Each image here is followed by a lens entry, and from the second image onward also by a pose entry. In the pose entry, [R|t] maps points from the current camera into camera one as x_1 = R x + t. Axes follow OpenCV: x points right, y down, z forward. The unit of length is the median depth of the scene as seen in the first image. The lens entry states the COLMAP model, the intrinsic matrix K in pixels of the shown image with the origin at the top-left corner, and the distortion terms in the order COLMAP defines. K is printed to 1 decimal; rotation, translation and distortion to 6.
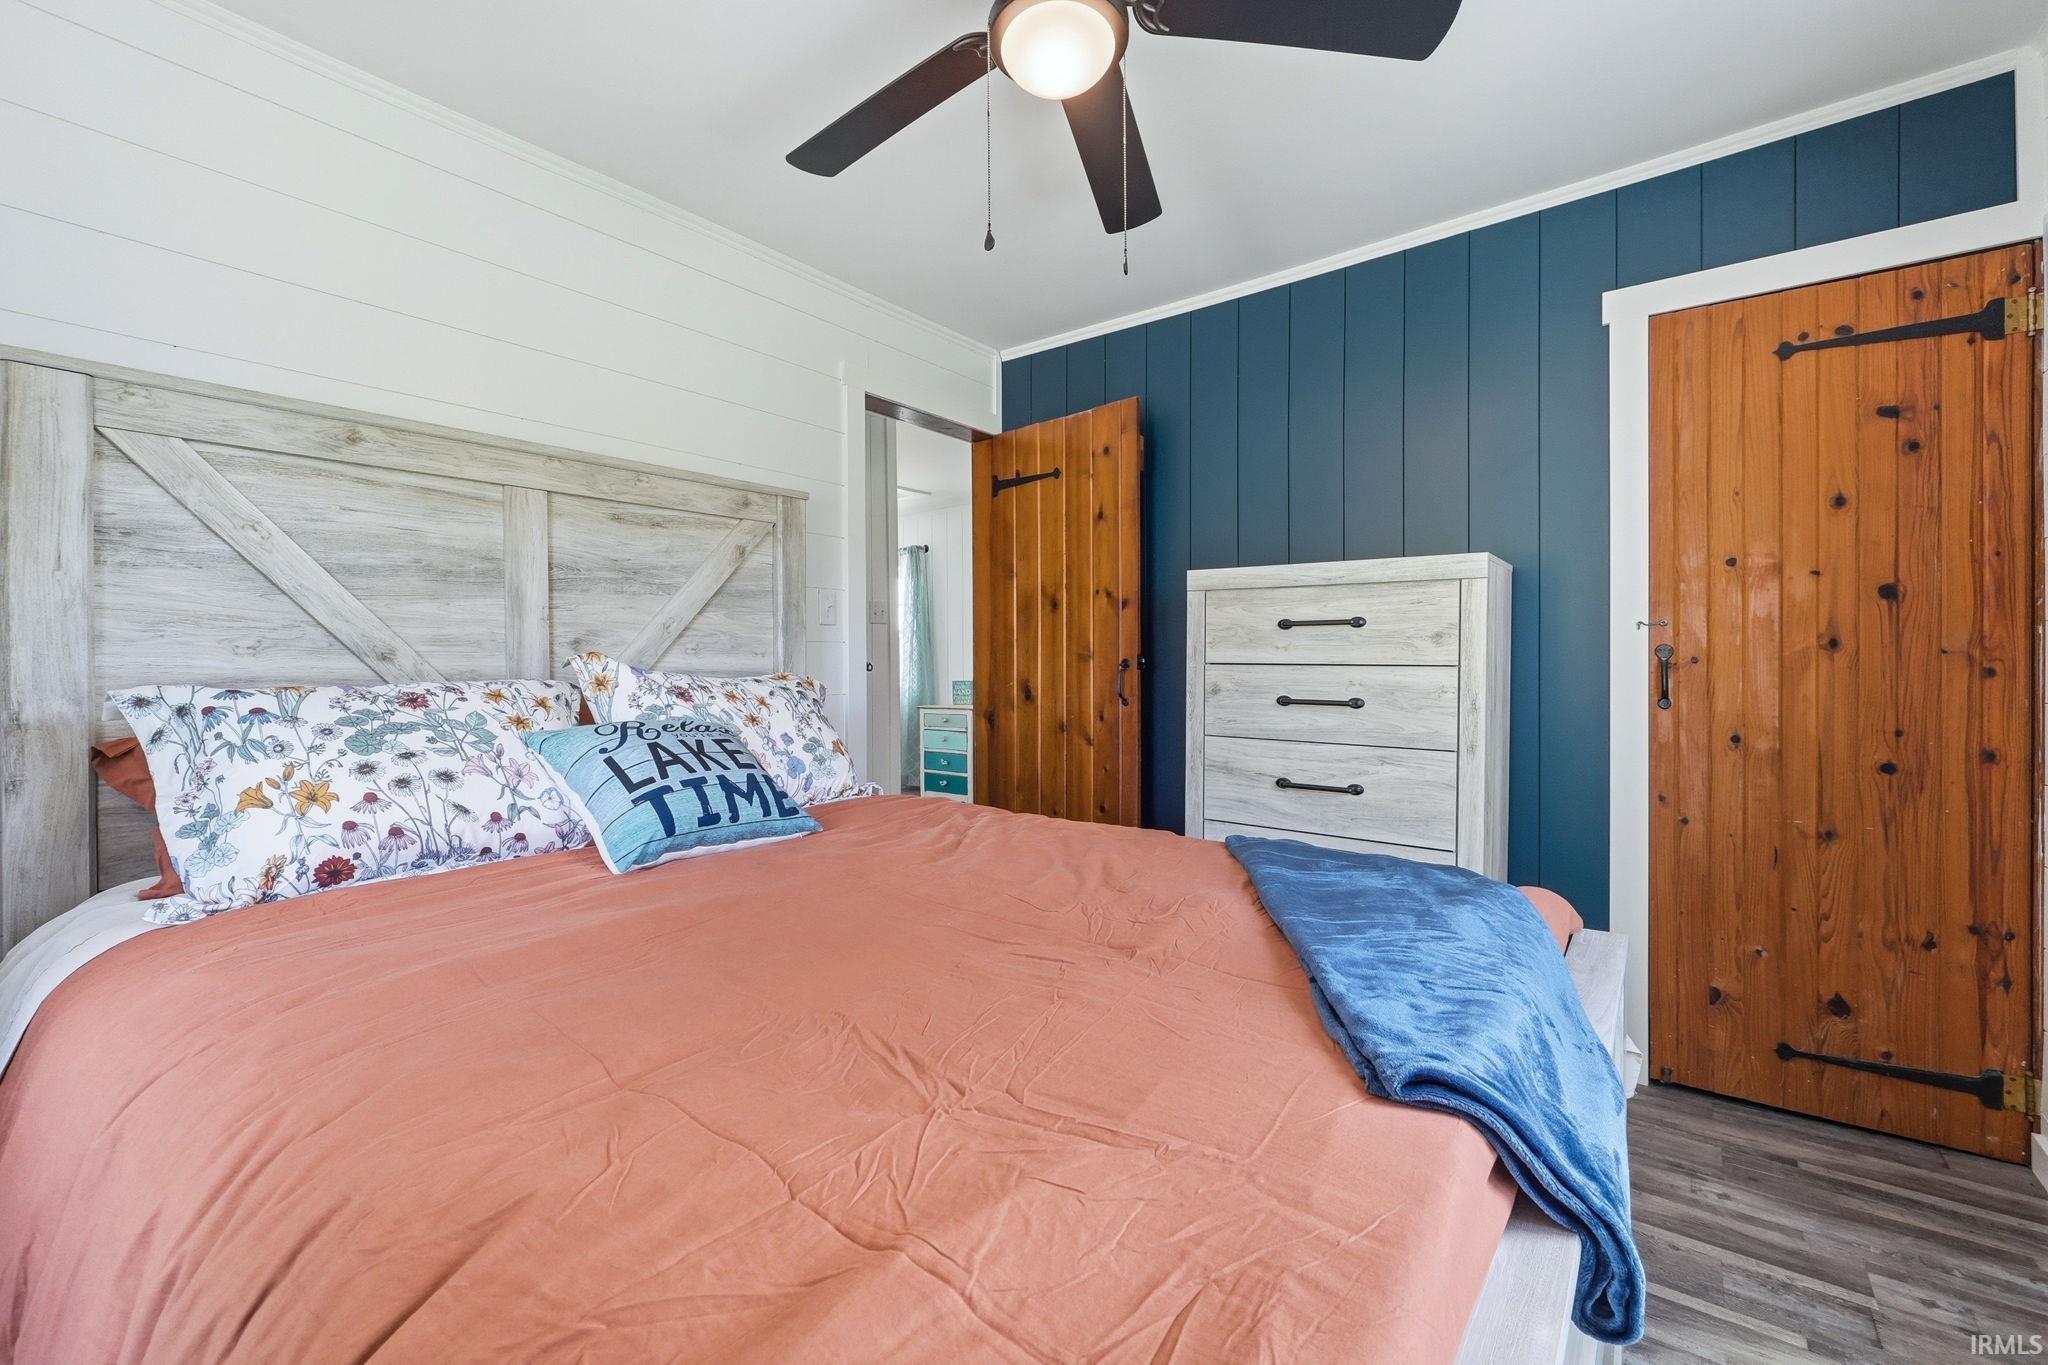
lens RADIAL K [[866.2, 0, 1010.0], [0, 866.2, 674.9], [0, 0, 1]] dist [-0.001135, -0.000147]
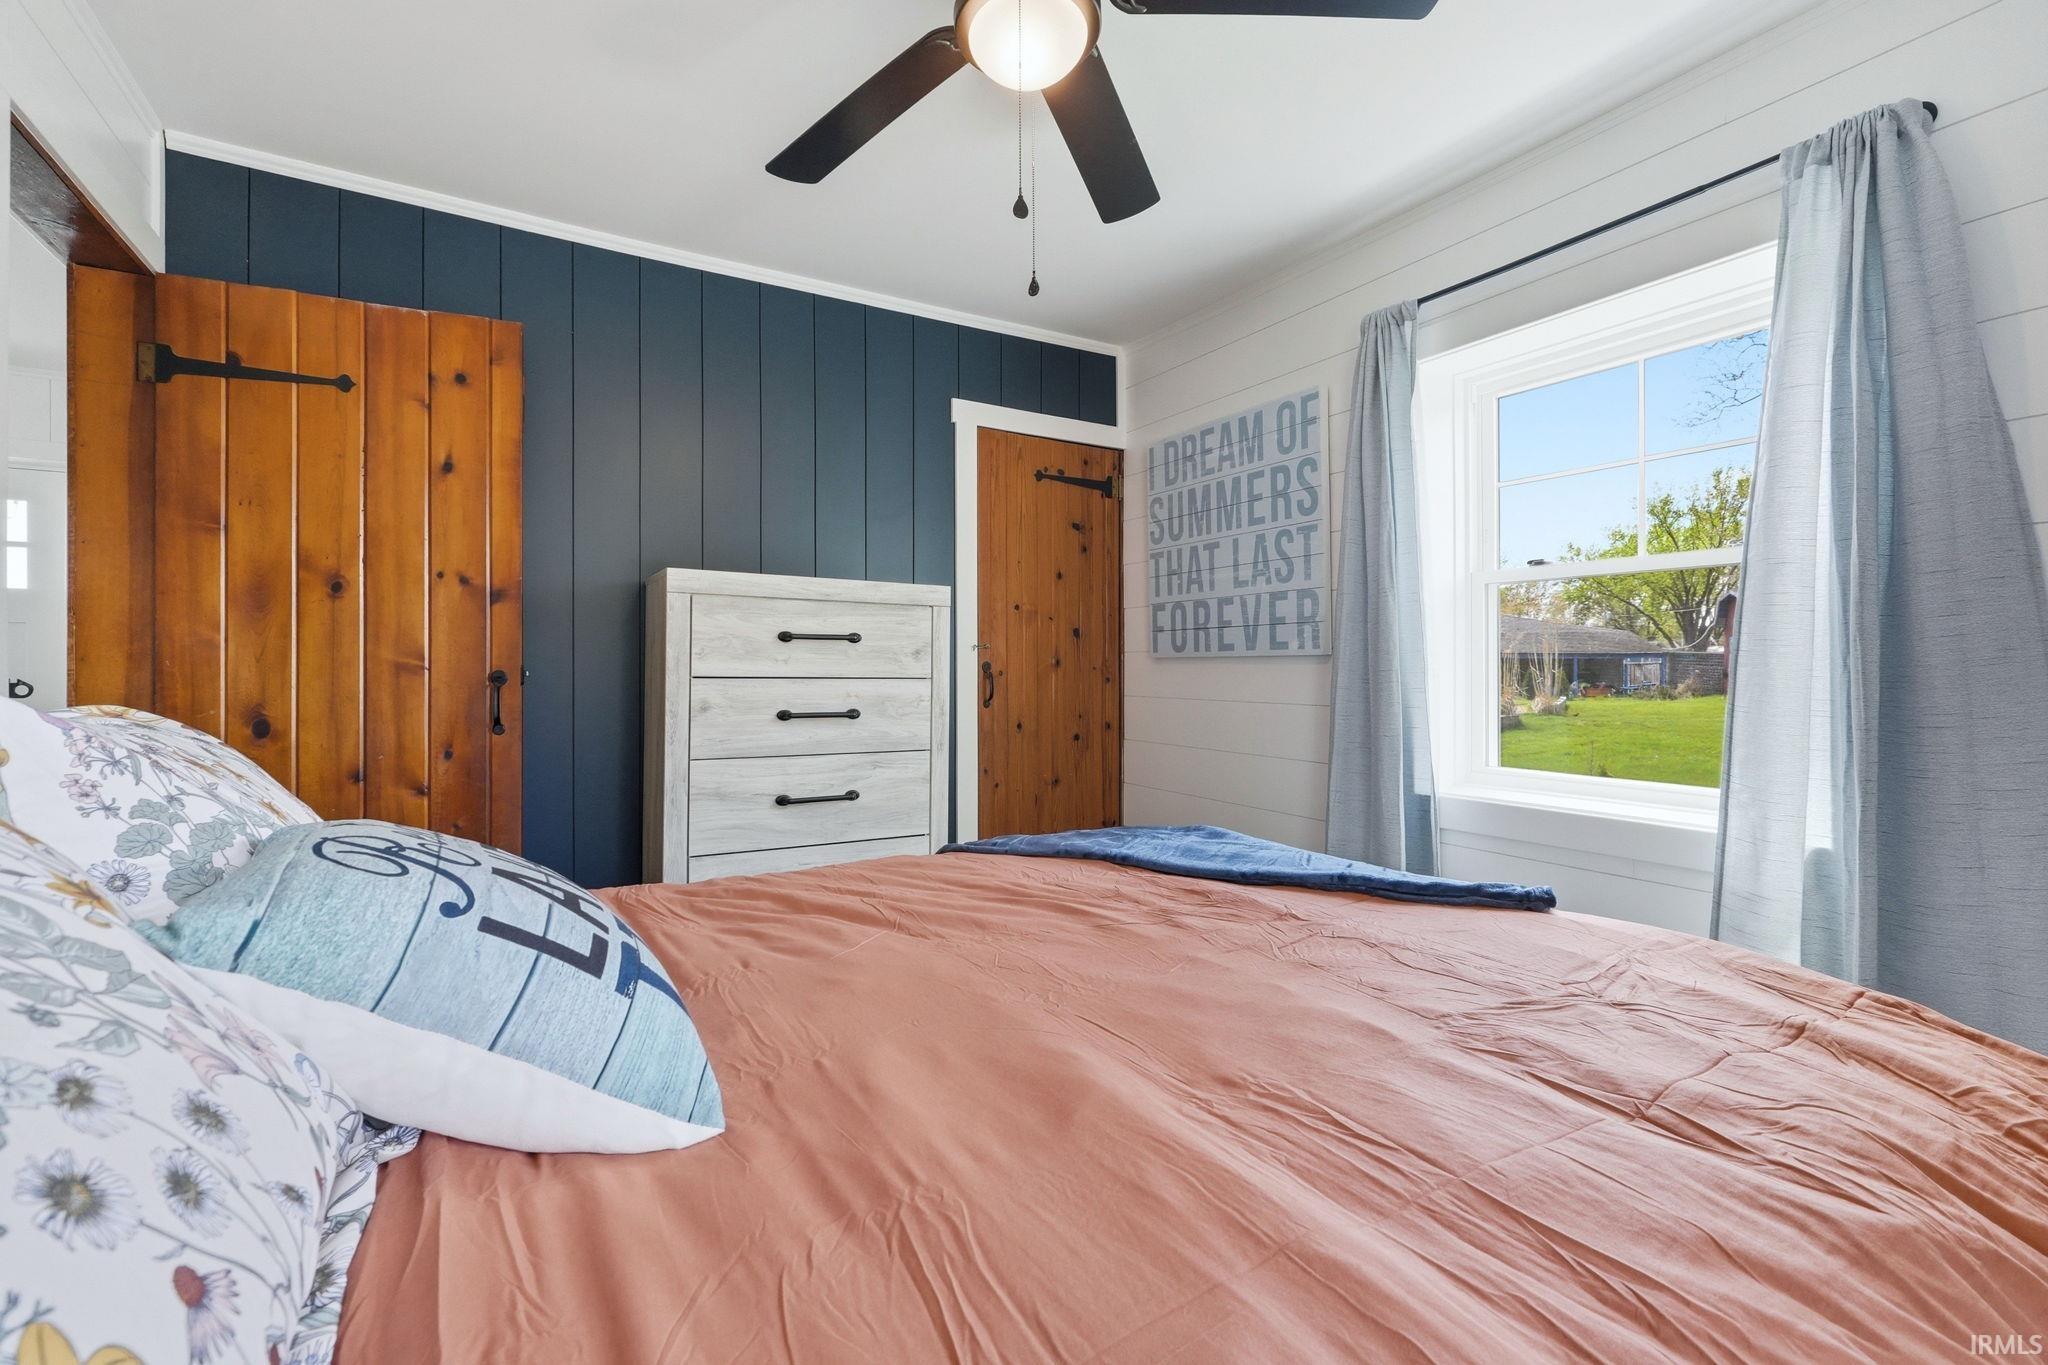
lens RADIAL K [[866.2, 0, 1029.7], [0, 866.2, 666.1], [0, 0, 1]] dist [-0.001135, -0.000147]
pose [[0.358182, 0.005464, 0.933636, -0.501676], [0.012376, 0.999867, -0.010599, -0.011700], [-0.933570, 0.015351, 0.358067, 0.403383]]
